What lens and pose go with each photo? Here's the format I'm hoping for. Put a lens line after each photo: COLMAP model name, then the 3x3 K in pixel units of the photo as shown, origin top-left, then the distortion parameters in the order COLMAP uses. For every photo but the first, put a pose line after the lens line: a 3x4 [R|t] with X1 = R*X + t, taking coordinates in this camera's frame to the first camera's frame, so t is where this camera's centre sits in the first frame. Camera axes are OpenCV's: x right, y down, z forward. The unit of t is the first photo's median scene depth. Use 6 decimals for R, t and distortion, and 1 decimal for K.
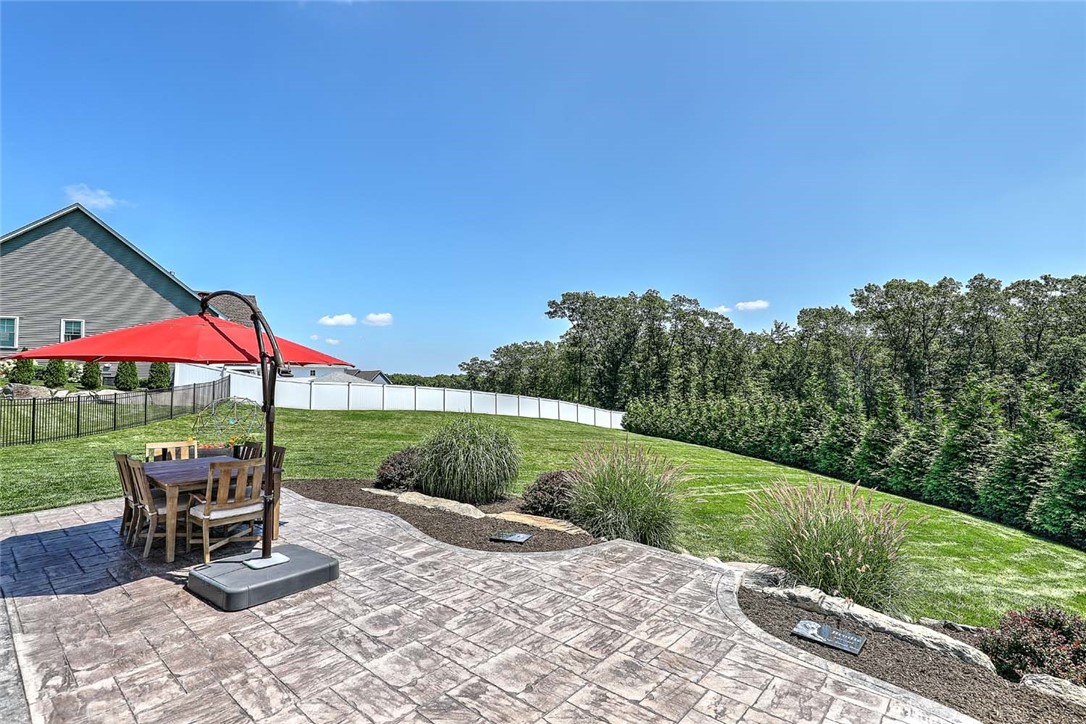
lens RADIAL K [[493.2, 0, 546.8], [0, 493.2, 358.9], [0, 0, 1]] dist [0.009554, -0.002083]
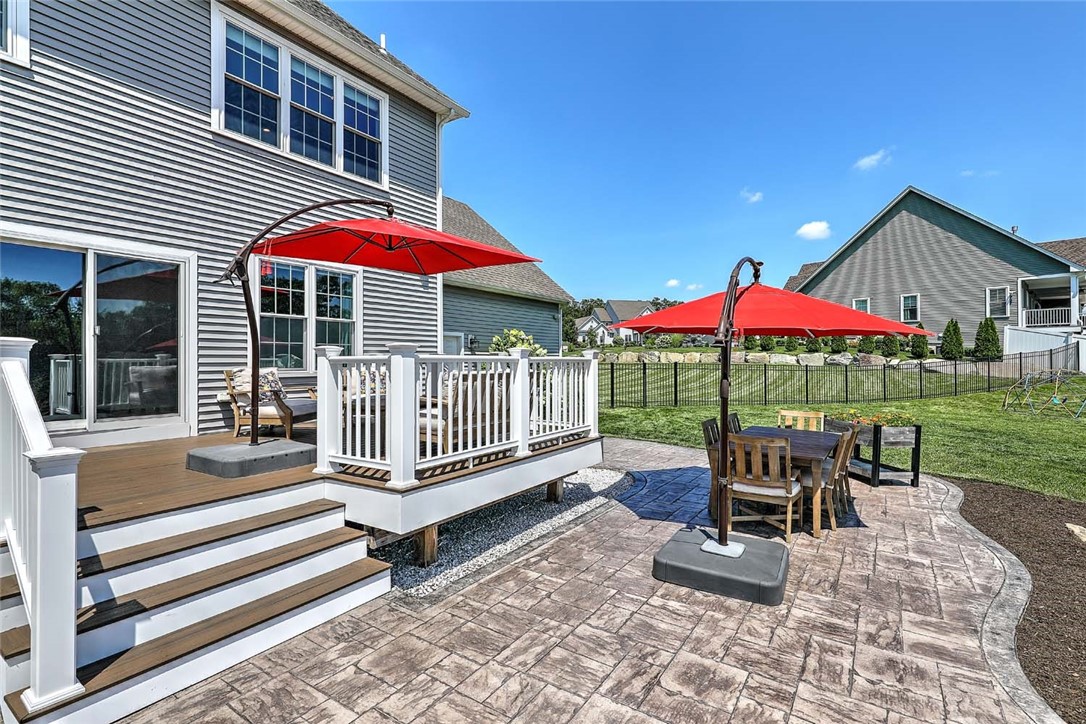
lens RADIAL K [[493.2, 0, 540.3], [0, 493.2, 361.1], [0, 0, 1]] dist [0.009554, -0.002083]
pose [[0.136141, 0.011031, -0.990628, 0.240627], [0.055698, 0.998271, 0.018770, 0.019775], [0.989123, -0.057731, 0.135291, 0.453772]]
